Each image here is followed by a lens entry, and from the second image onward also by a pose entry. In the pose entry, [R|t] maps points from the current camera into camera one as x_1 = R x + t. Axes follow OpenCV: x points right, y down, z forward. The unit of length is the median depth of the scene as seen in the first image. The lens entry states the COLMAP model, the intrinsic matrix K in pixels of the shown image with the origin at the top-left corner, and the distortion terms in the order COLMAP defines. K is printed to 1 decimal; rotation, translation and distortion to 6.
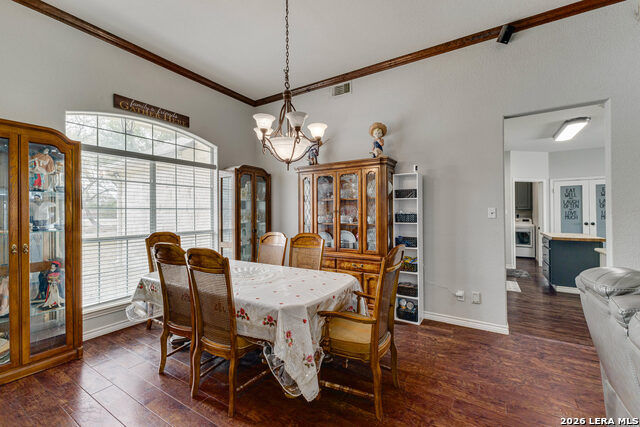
lens RADIAL K [[277.3, 0, 316.7], [0, 277.3, 210.4], [0, 0, 1]] dist [0.007041, -0.000765]
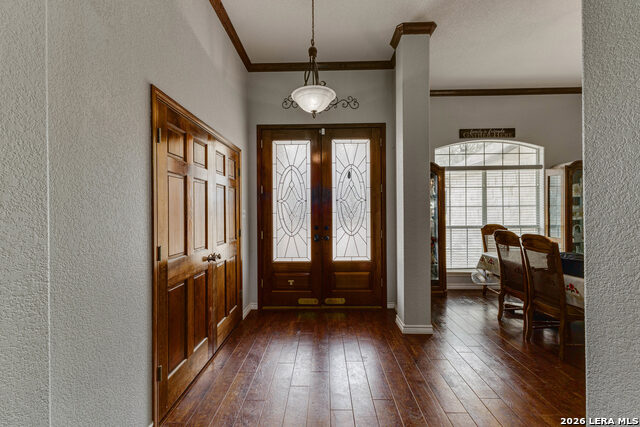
lens RADIAL K [[277.3, 0, 319.3], [0, 277.3, 211.1], [0, 0, 1]] dist [0.007041, -0.000765]
pose [[0.530362, 0.002548, -0.847767, 0.112762], [0.008330, 0.999932, 0.008216, -0.001232], [0.847730, -0.011419, 0.530304, -0.366359]]
